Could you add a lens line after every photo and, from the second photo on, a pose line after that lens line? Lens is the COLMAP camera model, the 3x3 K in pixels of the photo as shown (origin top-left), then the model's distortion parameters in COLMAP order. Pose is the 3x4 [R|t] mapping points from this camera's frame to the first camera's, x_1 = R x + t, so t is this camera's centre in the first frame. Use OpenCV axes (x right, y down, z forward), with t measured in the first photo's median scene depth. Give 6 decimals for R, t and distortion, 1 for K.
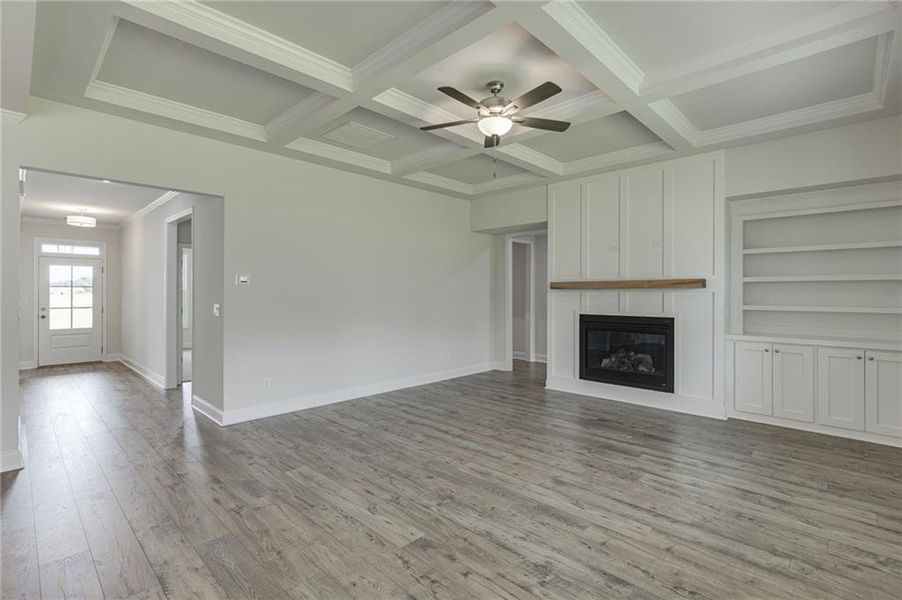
lens RADIAL K [[424.1, 0, 446.2], [0, 424.1, 296.5], [0, 0, 1]] dist [-0.002320, 0.003191]
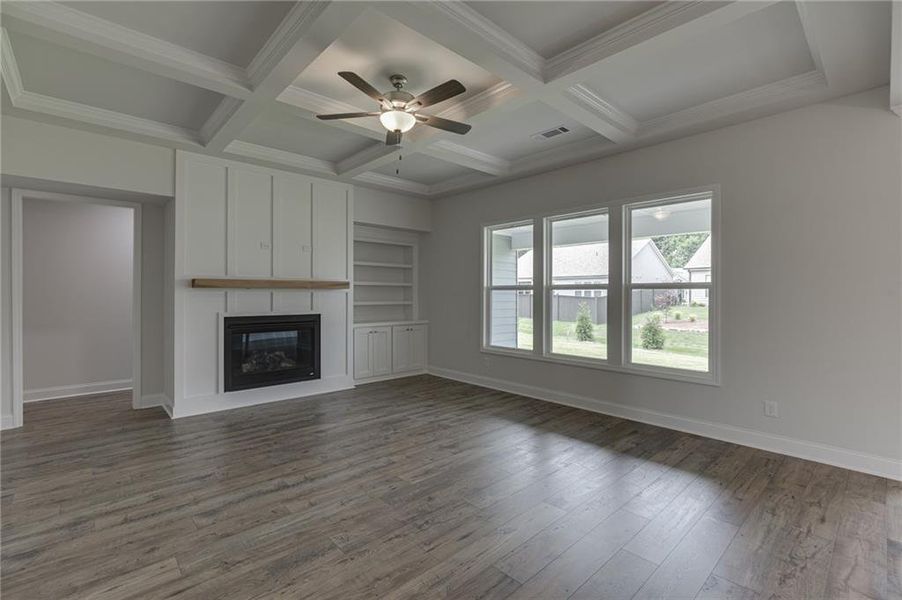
lens RADIAL K [[411.2, 0, 451.5], [0, 411.2, 295.4], [0, 0, 1]] dist [-0.009366, 0.004074]
pose [[0.051336, -0.004766, 0.998670, -0.727336], [0.003742, 0.999983, 0.004580, -0.006104], [-0.998674, 0.003501, 0.051353, 0.735034]]
